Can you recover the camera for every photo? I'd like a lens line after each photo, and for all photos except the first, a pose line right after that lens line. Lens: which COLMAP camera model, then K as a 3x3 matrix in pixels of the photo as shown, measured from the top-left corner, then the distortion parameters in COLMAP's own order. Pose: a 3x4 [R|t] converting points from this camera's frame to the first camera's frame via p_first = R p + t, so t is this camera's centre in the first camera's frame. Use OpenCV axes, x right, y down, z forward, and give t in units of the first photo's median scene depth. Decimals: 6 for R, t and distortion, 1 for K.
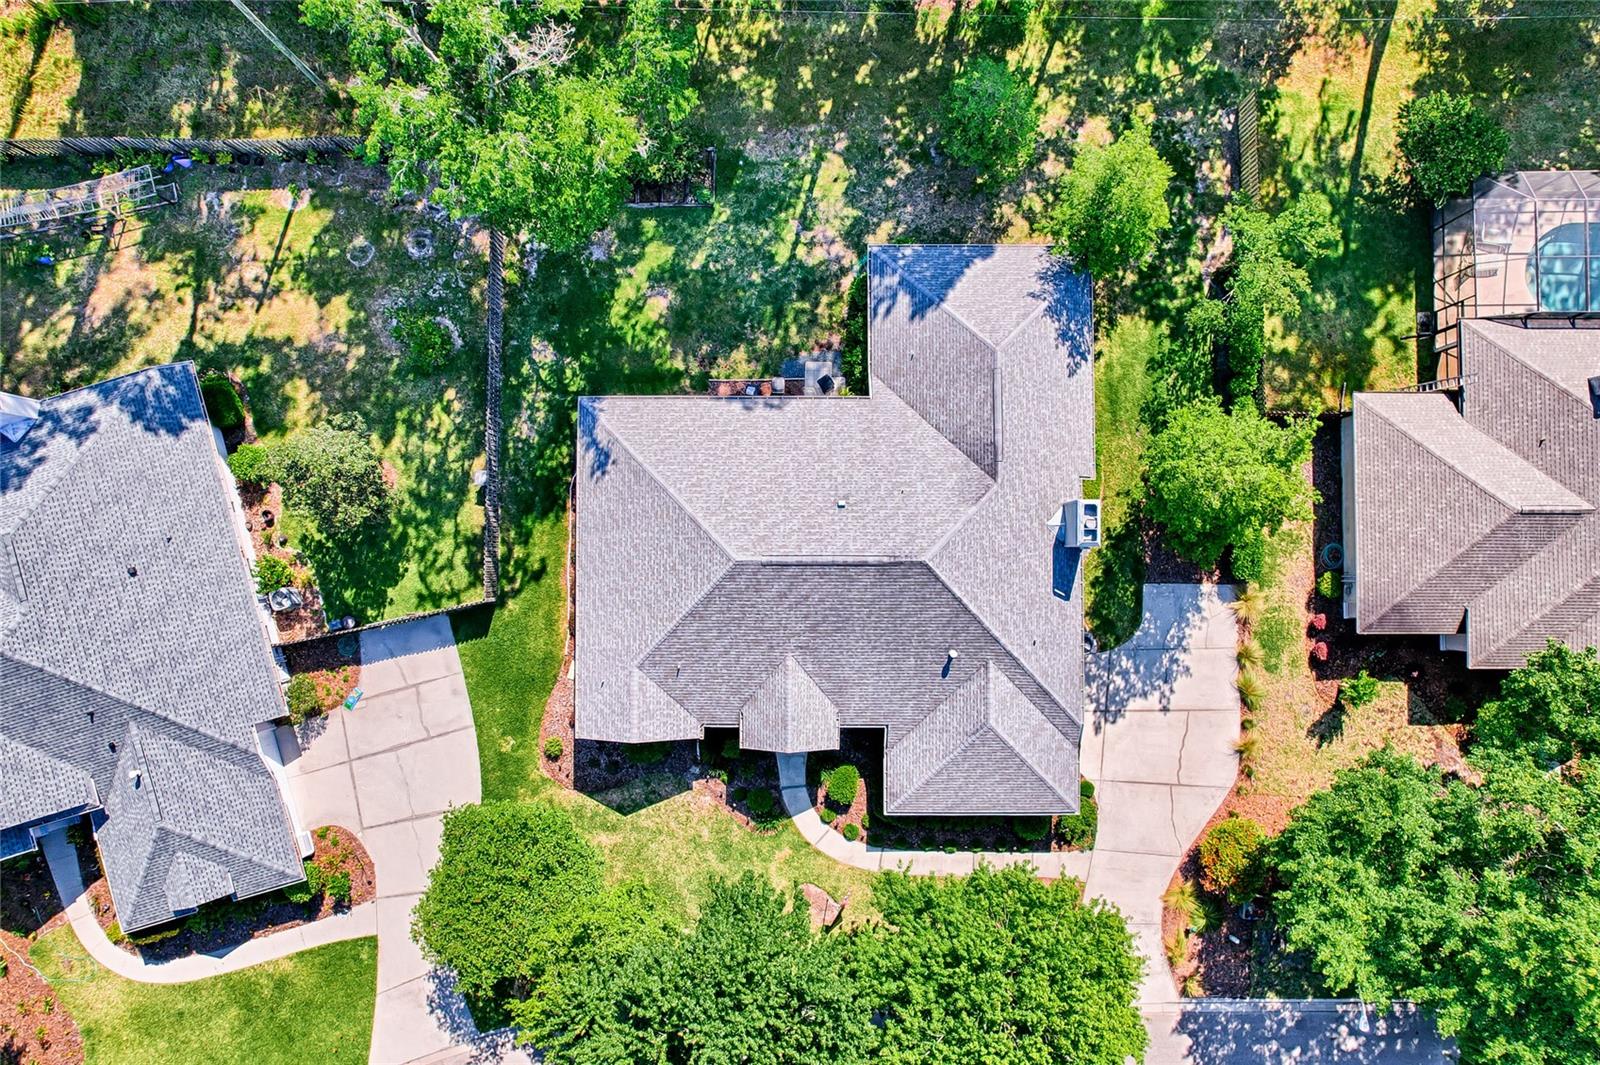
lens RADIAL K [[1034.1, 0, 802.4], [0, 1034.1, 524.1], [0, 0, 1]] dist [-0.083259, 0.075362]
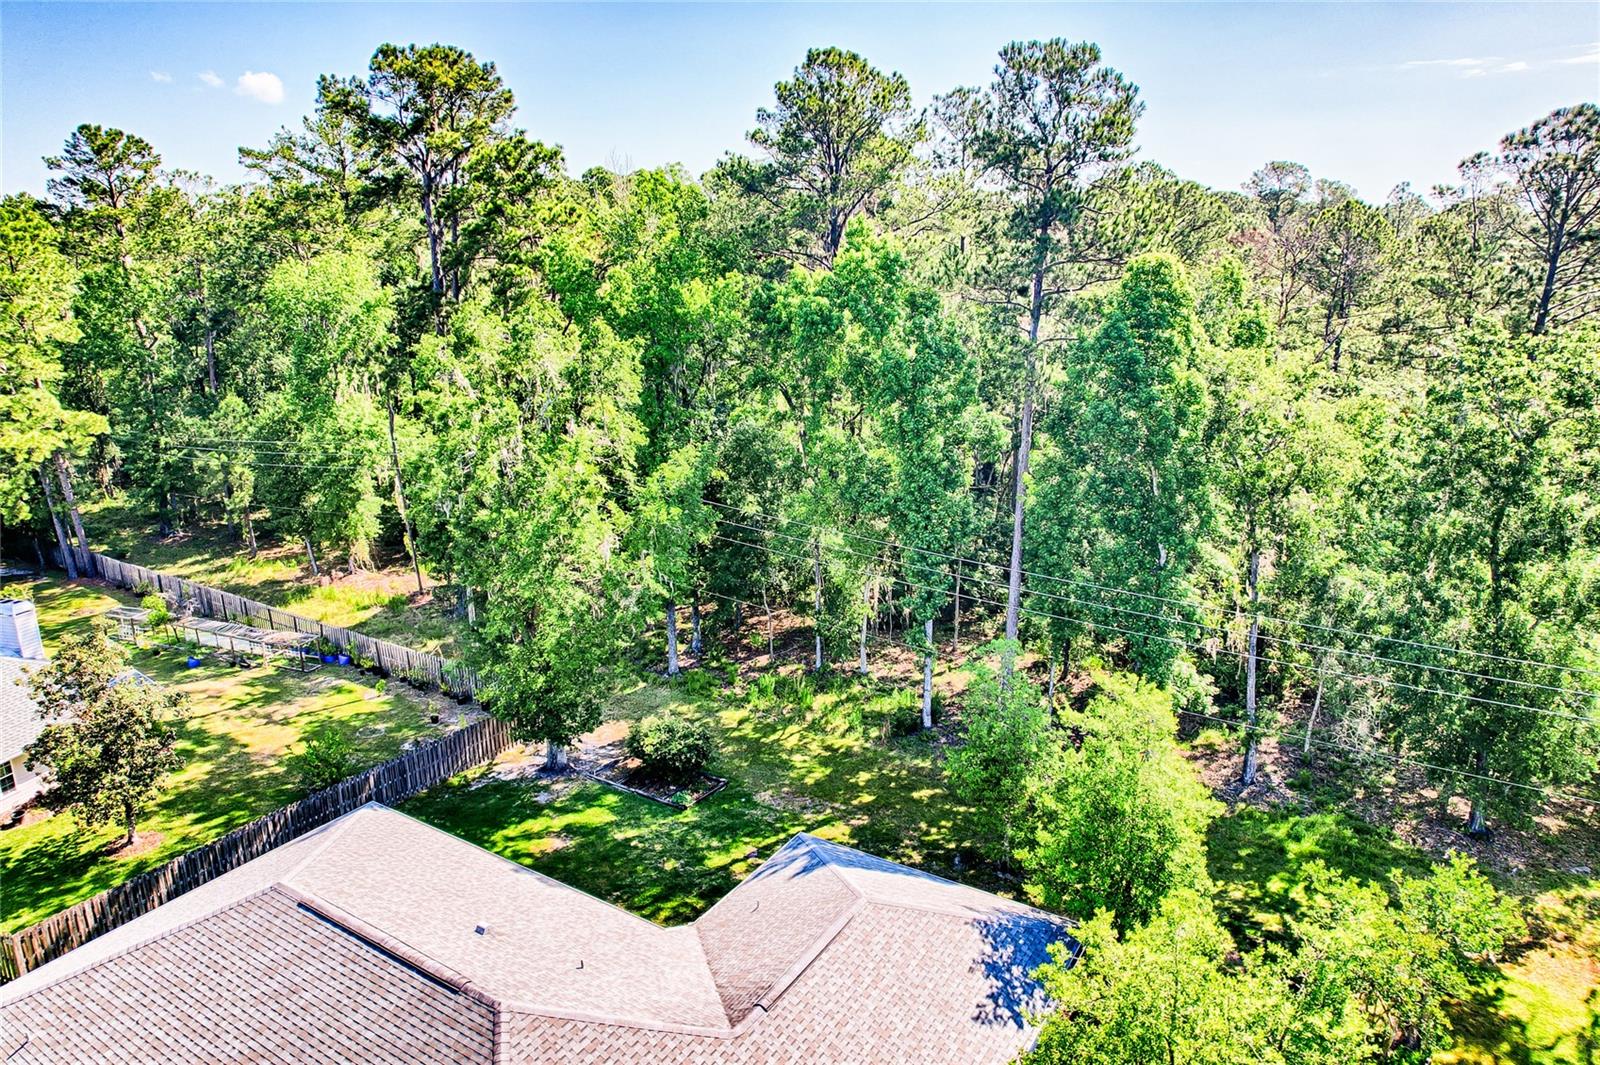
lens RADIAL K [[1028.4, 0, 800.0], [0, 1028.4, 532.5], [0, 0, 1]] dist [-0.087817, 0.087679]
pose [[0.844569, 0.144368, -0.515617, 0.384989], [-0.535218, 0.255808, -0.805049, 0.247555], [0.015675, 0.955887, 0.293316, 0.544837]]
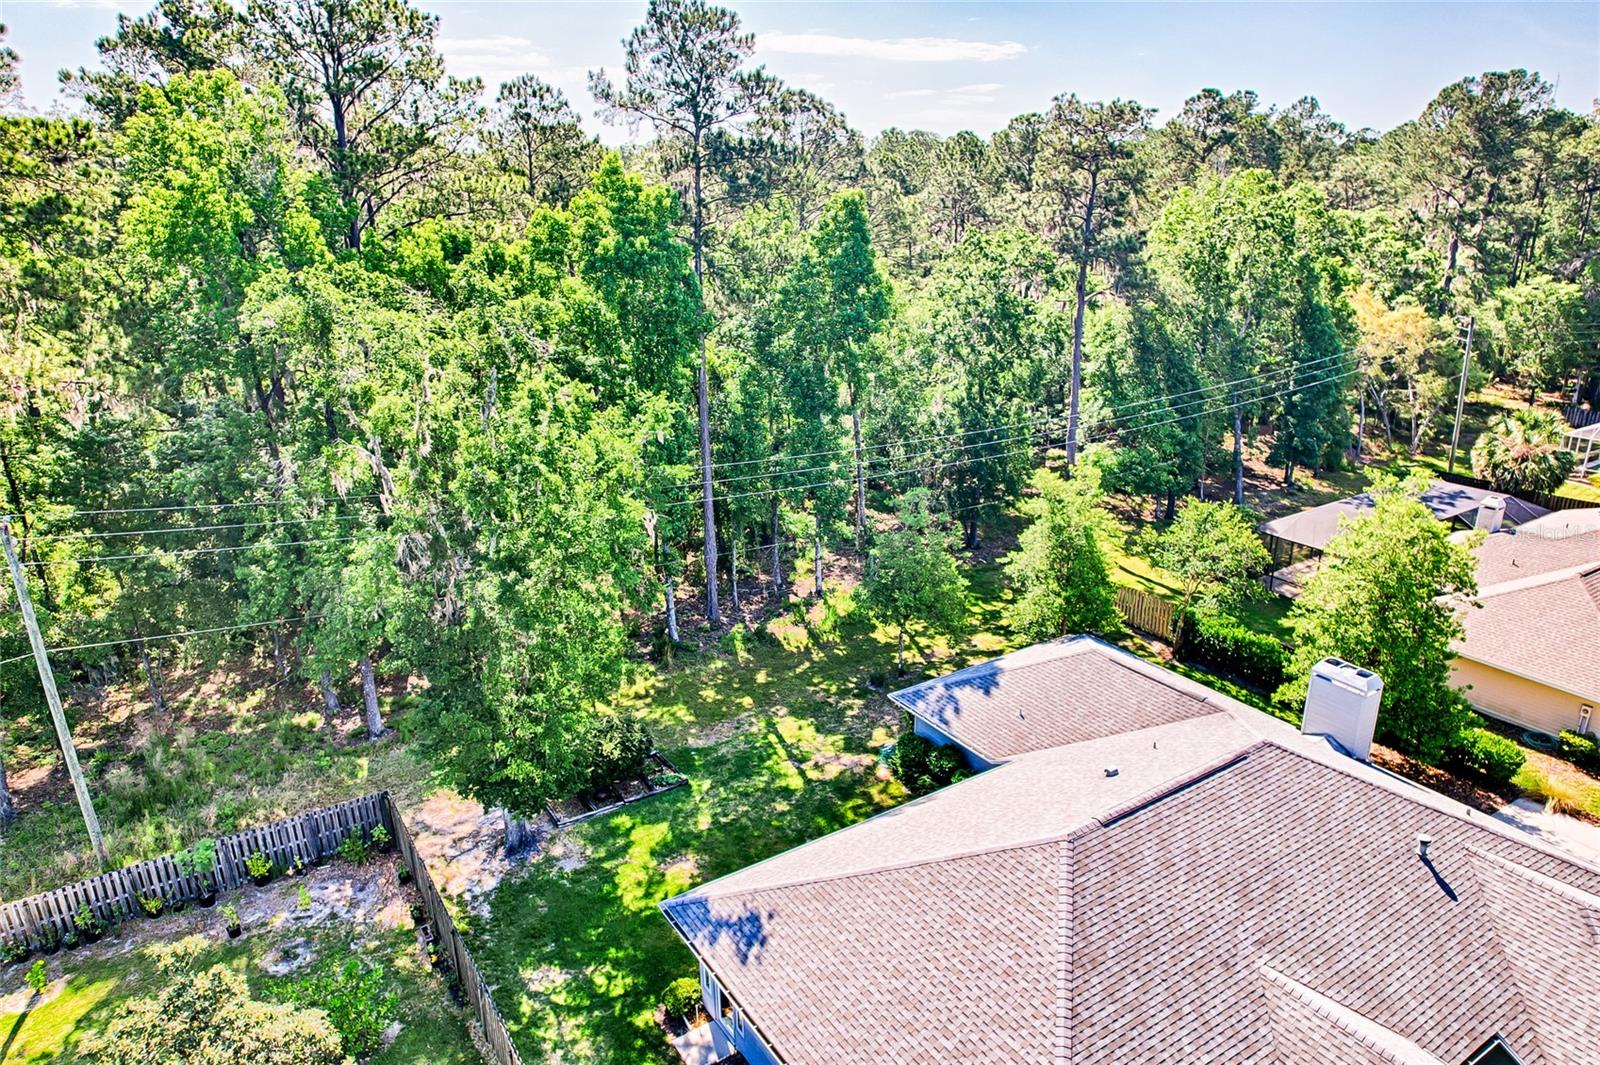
lens RADIAL K [[1034.1, 0, 802.4], [0, 1034.1, 524.1], [0, 0, 1]] dist [-0.083259, 0.075362]
pose [[0.842640, -0.169431, 0.511127, -0.383850], [0.538313, 0.288513, -0.791820, 0.308450], [-0.013308, 0.942366, 0.334320, 0.545044]]
